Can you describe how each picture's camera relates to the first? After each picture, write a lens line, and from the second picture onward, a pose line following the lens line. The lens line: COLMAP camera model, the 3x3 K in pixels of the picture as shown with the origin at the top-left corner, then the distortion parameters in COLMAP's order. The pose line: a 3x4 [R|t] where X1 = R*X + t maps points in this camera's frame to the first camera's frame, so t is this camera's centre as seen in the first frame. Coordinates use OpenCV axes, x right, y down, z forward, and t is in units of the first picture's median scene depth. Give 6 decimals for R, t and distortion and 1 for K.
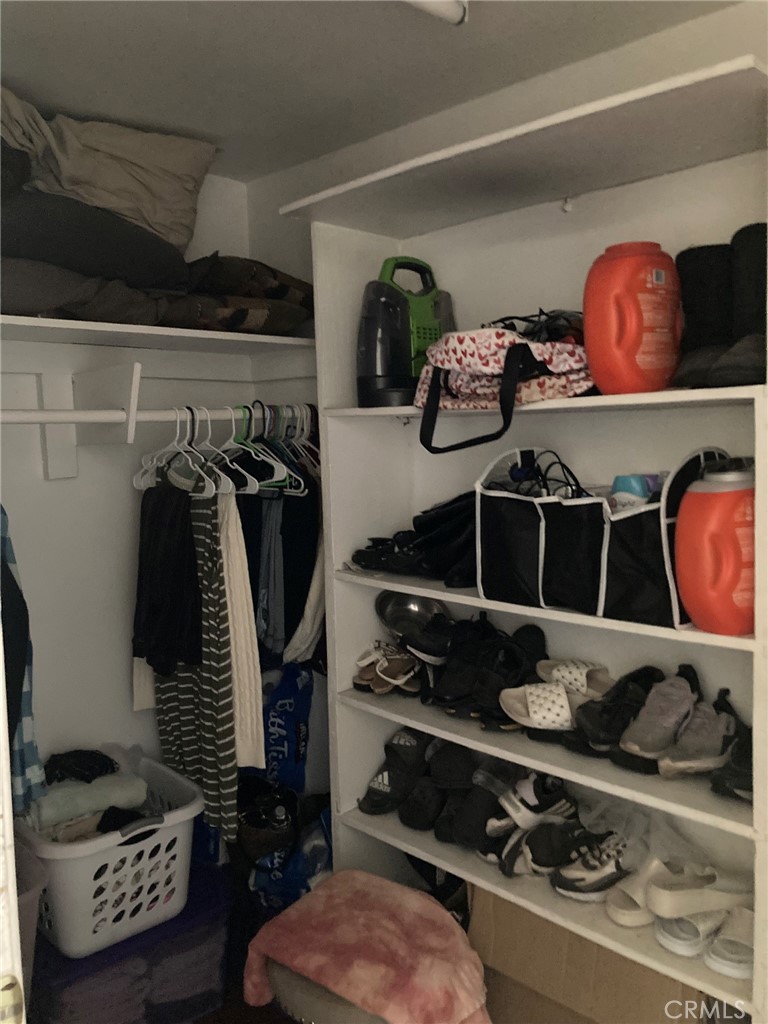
lens RADIAL K [[844.8, 0, 378.7], [0, 844.8, 501.9], [0, 0, 1]] dist [0.032552, -0.048114]
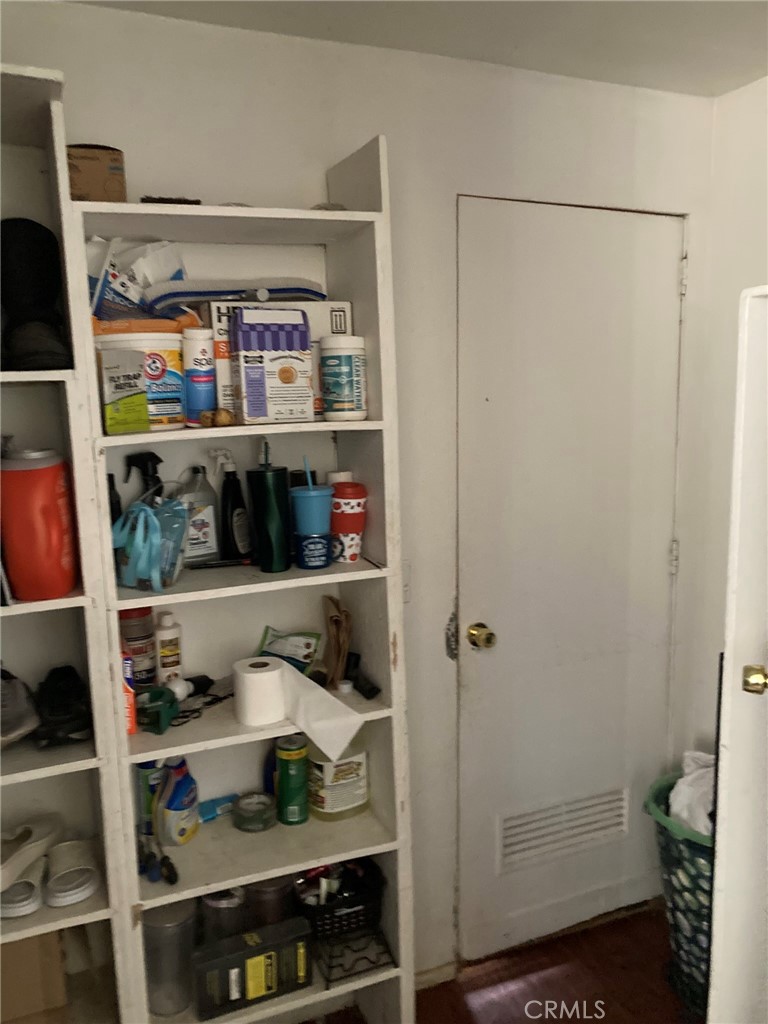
lens RADIAL K [[844.8, 0, 376.9], [0, 844.8, 500.0], [0, 0, 1]] dist [0.032552, -0.048114]
pose [[0.354690, -0.113027, 0.928127, -0.384671], [0.088349, 0.992276, 0.087076, -0.023922], [-0.930801, 0.051114, 0.361936, 0.186090]]
